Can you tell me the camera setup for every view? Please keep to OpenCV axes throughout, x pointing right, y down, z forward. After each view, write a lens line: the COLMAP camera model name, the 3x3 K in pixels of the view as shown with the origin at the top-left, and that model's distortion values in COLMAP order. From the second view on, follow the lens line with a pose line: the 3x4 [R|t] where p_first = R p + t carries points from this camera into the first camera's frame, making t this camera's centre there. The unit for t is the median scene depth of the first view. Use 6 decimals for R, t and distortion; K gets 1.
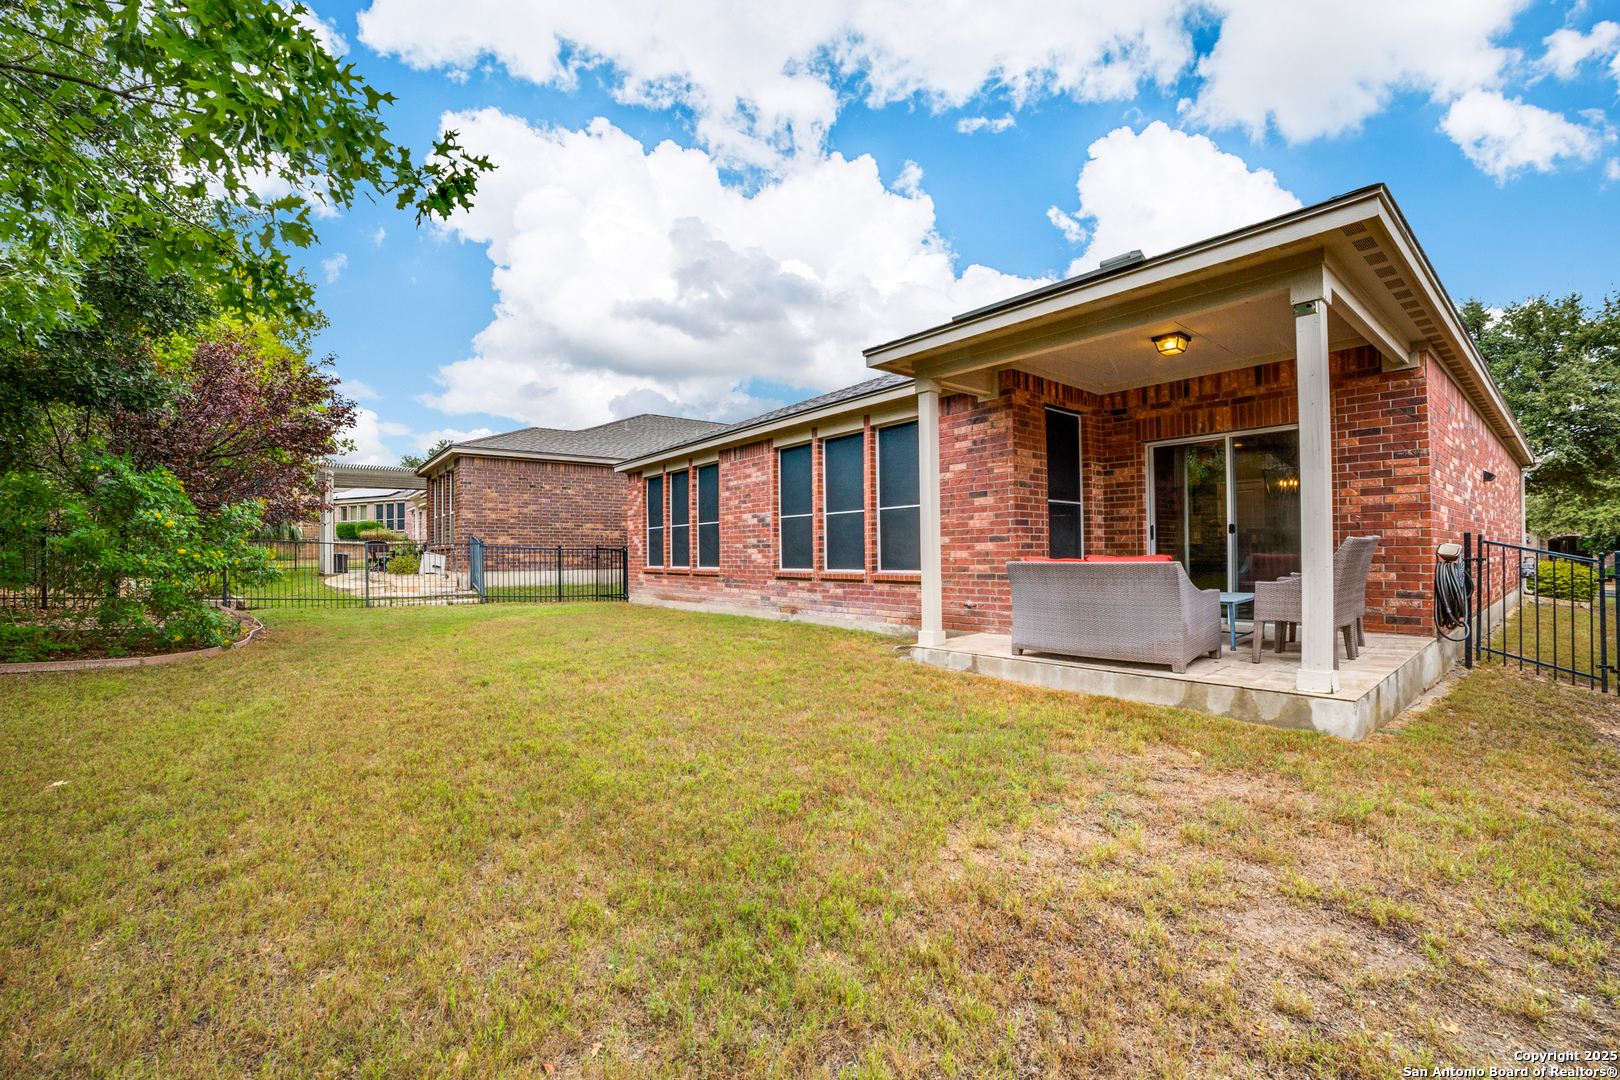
lens RADIAL K [[653.9, 0, 808.9], [0, 653.9, 541.1], [0, 0, 1]] dist [-0.037673, 0.000054]
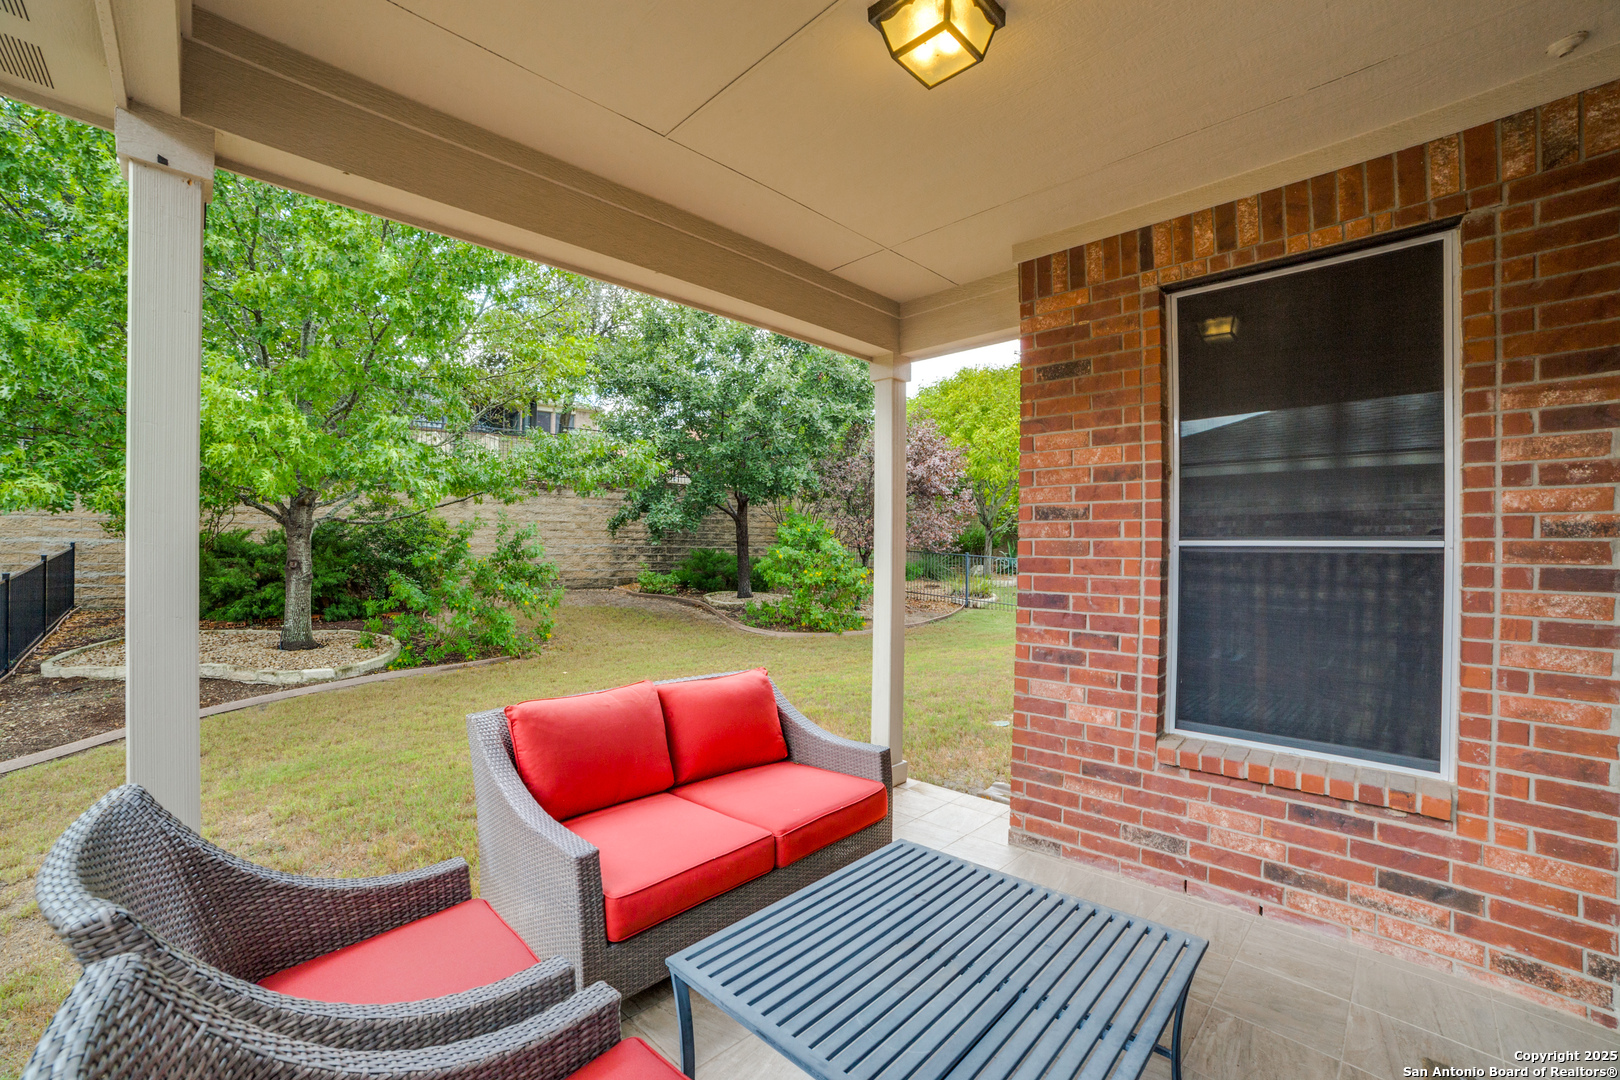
lens RADIAL K [[653.9, 0, 809.1], [0, 653.9, 543.4], [0, 0, 1]] dist [-0.037673, 0.000054]
pose [[0.124427, 0.000323, -0.992229, 0.704438], [-0.001578, 0.999999, 0.000127, -0.063389], [0.992228, 0.001549, 0.124427, 0.746329]]
